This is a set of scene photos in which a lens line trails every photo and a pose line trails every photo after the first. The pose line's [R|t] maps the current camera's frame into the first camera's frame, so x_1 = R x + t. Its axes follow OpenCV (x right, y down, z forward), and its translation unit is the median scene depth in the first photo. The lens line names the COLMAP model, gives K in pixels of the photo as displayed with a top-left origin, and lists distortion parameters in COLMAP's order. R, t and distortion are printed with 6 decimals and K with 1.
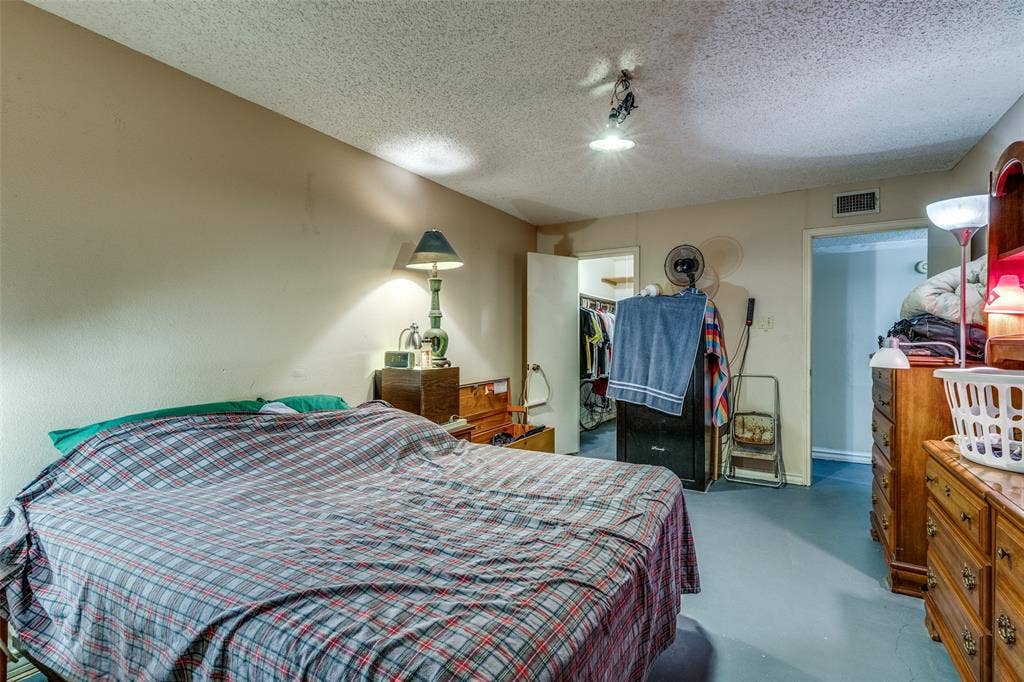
lens RADIAL K [[497.4, 0, 518.9], [0, 497.4, 339.2], [0, 0, 1]] dist [-0.001274, 0.000418]
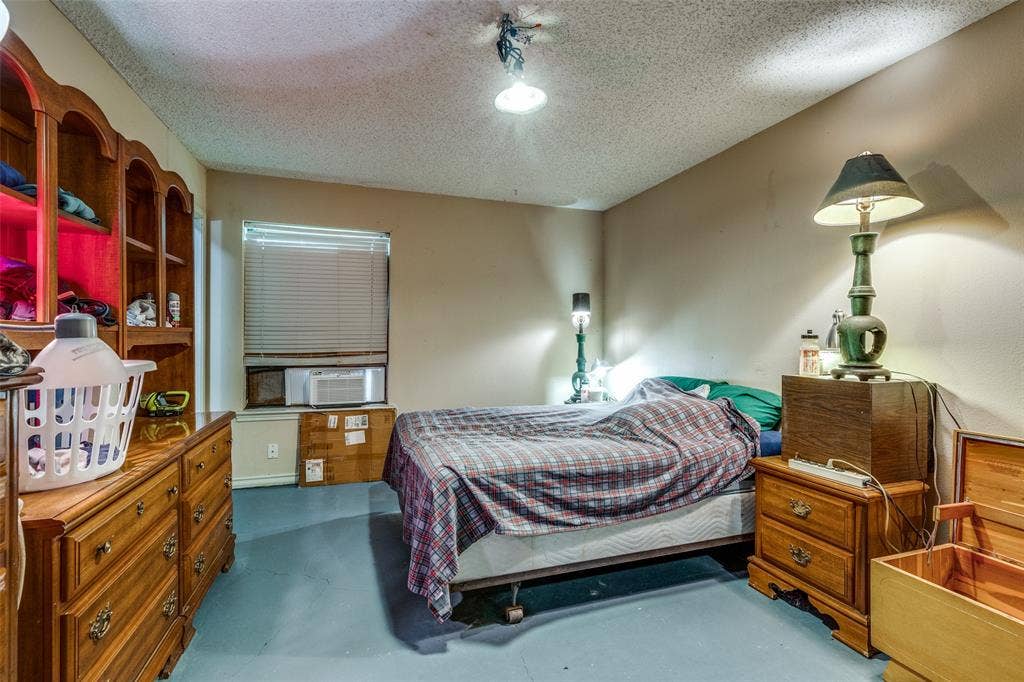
lens RADIAL K [[497.4, 0, 518.9], [0, 497.4, 339.2], [0, 0, 1]] dist [-0.001274, 0.000418]
pose [[-0.656680, -0.002364, -0.754166, 0.573492], [-0.003473, 0.999994, -0.000110, 0.009165], [0.754161, 0.002547, -0.656684, 1.077469]]
